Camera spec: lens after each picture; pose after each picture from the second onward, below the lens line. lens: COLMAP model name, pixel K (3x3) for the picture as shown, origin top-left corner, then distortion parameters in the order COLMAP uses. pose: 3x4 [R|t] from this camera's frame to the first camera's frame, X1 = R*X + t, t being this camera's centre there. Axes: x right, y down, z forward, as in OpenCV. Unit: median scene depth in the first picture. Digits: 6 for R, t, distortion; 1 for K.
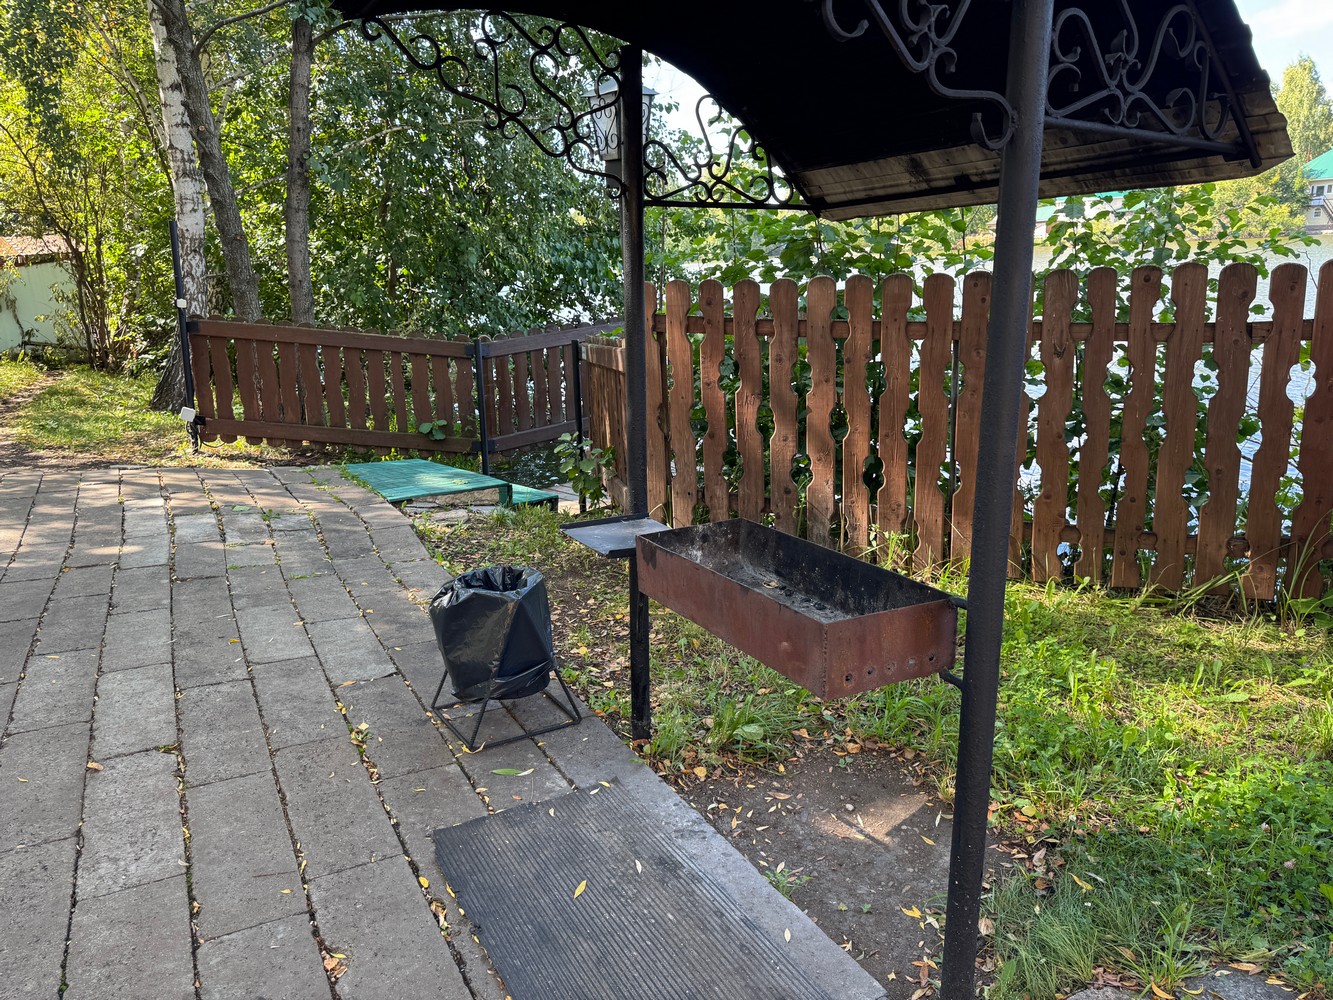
lens RADIAL K [[938.9, 0, 666.5], [0, 938.9, 500.0], [0, 0, 1]] dist [0.009000, -0.037268]
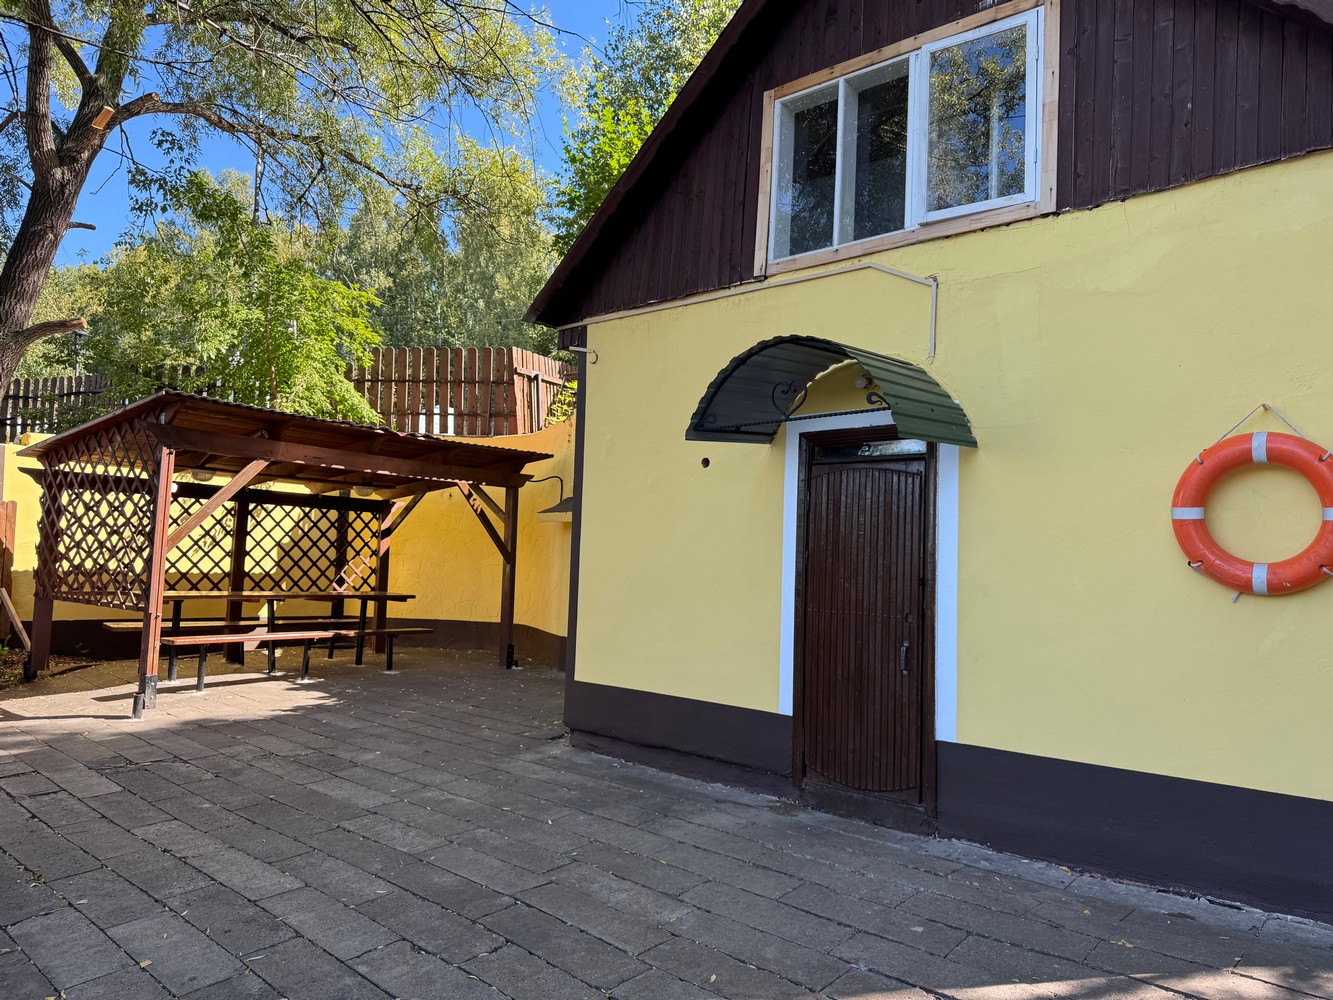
lens RADIAL K [[938.9, 0, 666.5], [0, 938.9, 500.0], [0, 0, 1]] dist [0.009000, -0.037268]
pose [[-0.941898, -0.027258, -0.334790, -0.617317], [-0.091107, 0.980071, 0.176525, -0.506506], [0.323306, 0.196770, -0.925610, 2.087780]]
